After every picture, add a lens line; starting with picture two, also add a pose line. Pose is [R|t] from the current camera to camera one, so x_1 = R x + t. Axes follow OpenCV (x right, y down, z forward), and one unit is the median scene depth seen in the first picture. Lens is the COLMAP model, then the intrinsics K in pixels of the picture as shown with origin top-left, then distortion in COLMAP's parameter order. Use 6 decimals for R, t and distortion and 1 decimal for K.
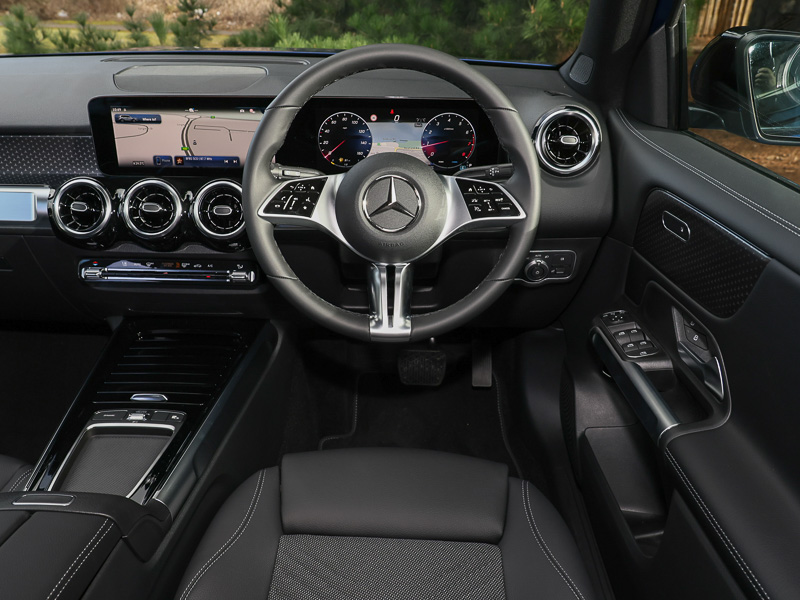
lens RADIAL K [[657.8, 0, 394.8], [0, 657.8, 296.5], [0, 0, 1]] dist [0.001264, -0.009872]
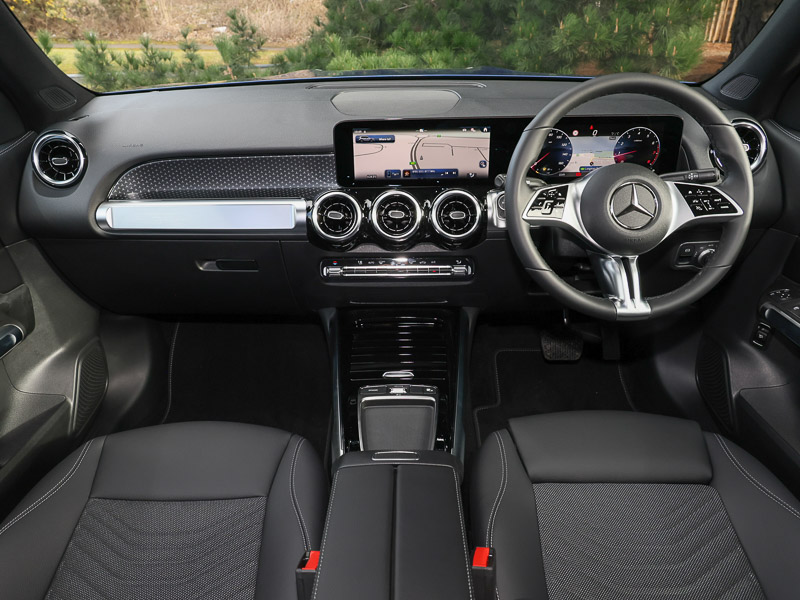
lens RADIAL K [[602.8, 0, 399.8], [0, 602.8, 294.2], [0, 0, 1]] dist [0.000301, 0.000138]
pose [[0.999423, -0.030430, 0.015106, -0.371296], [0.030236, 0.999459, 0.012914, -0.005248], [-0.015491, -0.012450, 0.999802, -0.082967]]
